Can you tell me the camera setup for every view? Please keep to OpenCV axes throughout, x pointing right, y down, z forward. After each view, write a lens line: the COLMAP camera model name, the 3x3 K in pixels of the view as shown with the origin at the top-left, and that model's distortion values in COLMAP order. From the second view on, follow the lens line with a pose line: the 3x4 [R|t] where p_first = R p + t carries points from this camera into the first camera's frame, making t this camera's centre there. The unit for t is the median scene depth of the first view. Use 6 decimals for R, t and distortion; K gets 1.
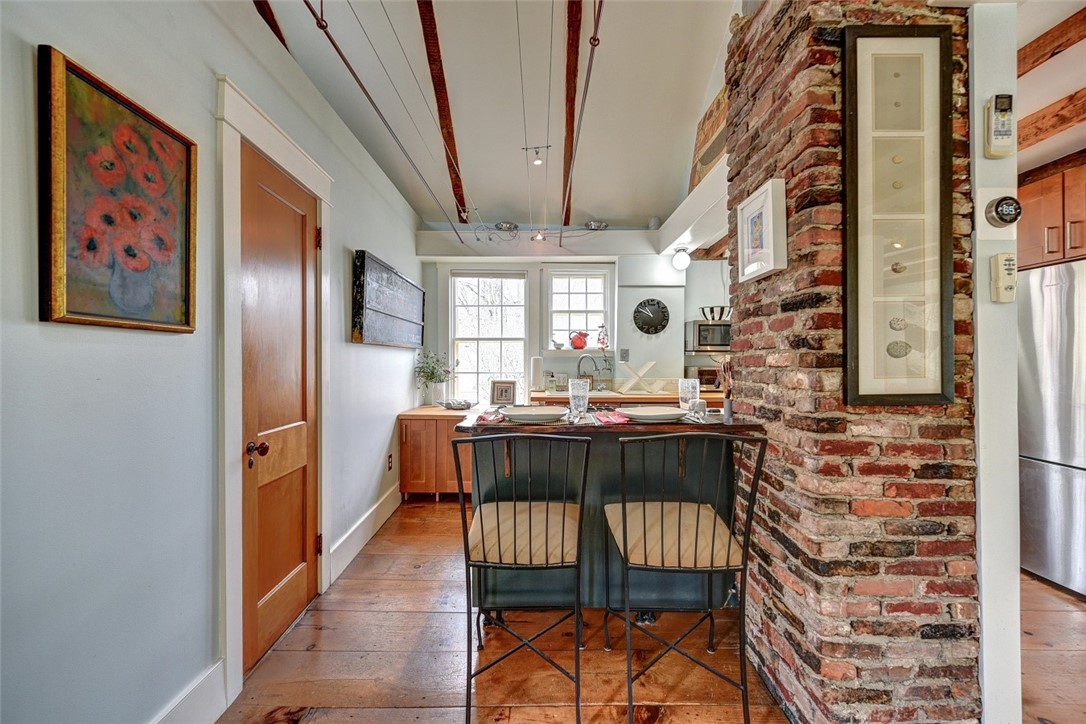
lens RADIAL K [[431.8, 0, 540.2], [0, 431.8, 366.1], [0, 0, 1]] dist [0.002196, -0.000325]
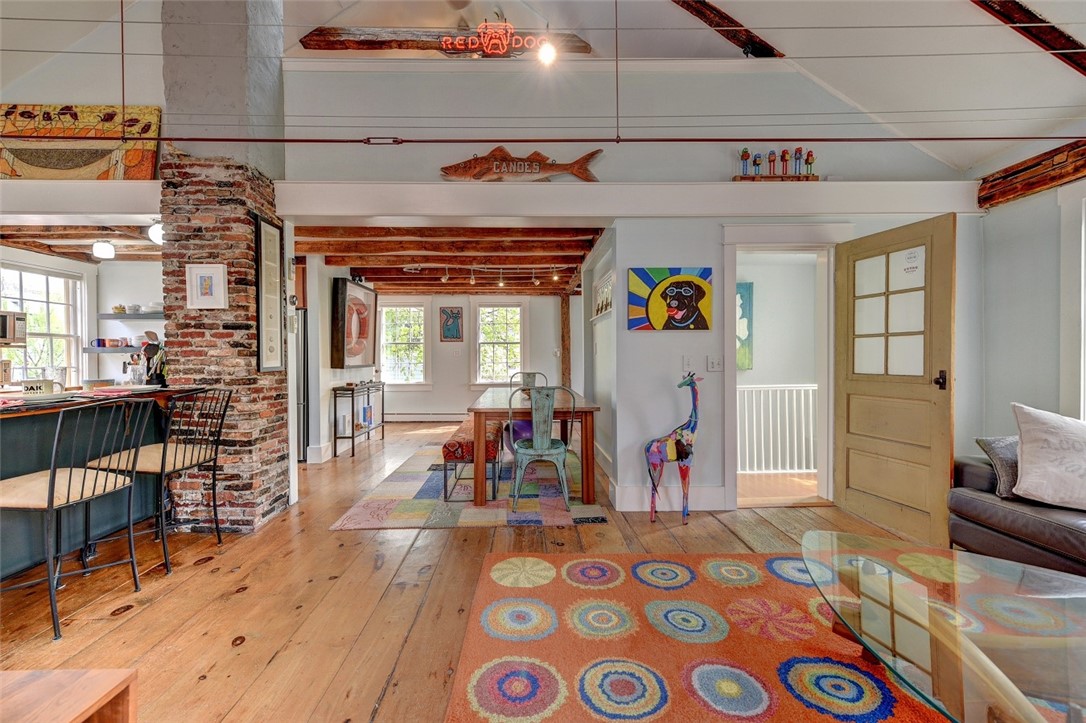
lens RADIAL K [[431.8, 0, 538.3], [0, 431.8, 361.1], [0, 0, 1]] dist [0.002196, -0.000325]
pose [[-0.035091, -0.004644, 0.999373, -1.711435], [0.008638, 0.999950, 0.004950, 0.030768], [-0.999347, 0.008806, -0.035049, -0.454950]]
